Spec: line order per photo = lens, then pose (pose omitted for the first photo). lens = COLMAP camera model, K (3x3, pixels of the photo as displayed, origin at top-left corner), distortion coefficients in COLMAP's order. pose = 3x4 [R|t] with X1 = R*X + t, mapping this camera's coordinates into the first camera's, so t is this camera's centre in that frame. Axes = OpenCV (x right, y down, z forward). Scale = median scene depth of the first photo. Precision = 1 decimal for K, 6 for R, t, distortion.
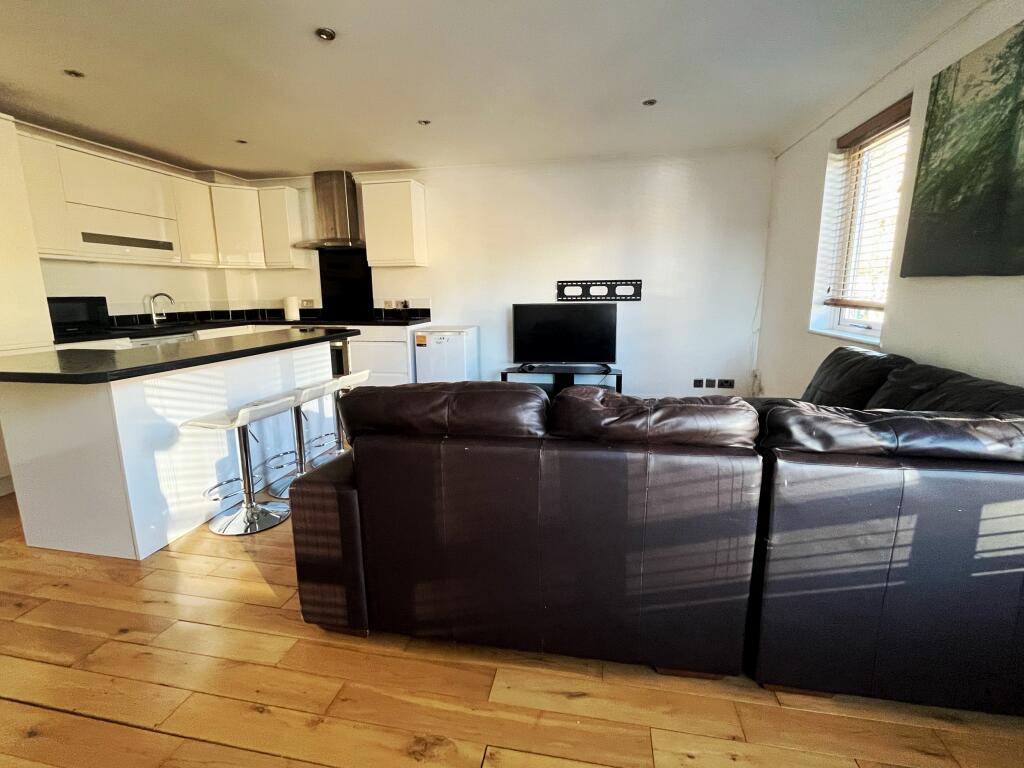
lens RADIAL K [[467.2, 0, 510.4], [0, 467.2, 382.4], [0, 0, 1]] dist [0.000136, -0.000029]
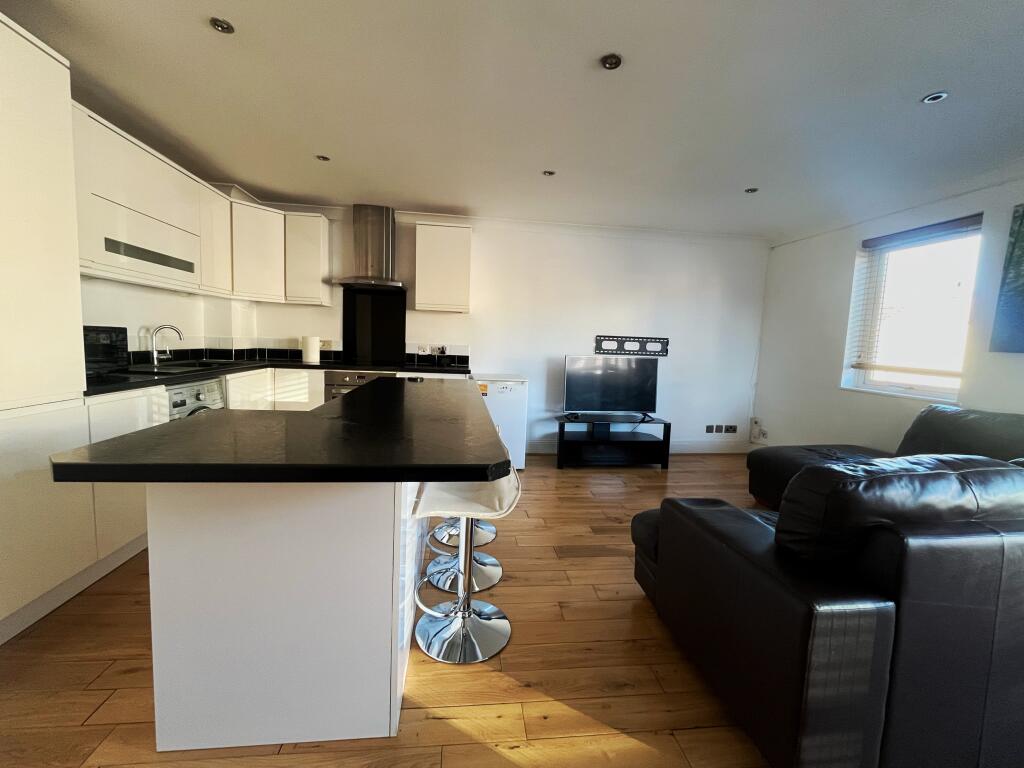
lens RADIAL K [[417.2, 0, 510.2], [0, 417.2, 381.9], [0, 0, 1]] dist [-0.000977, 0.000695]
pose [[0.951161, 0.017618, 0.308191, -0.388338], [0.010044, 0.996075, -0.087939, -0.028561], [-0.308531, 0.086739, 0.947251, 0.166141]]
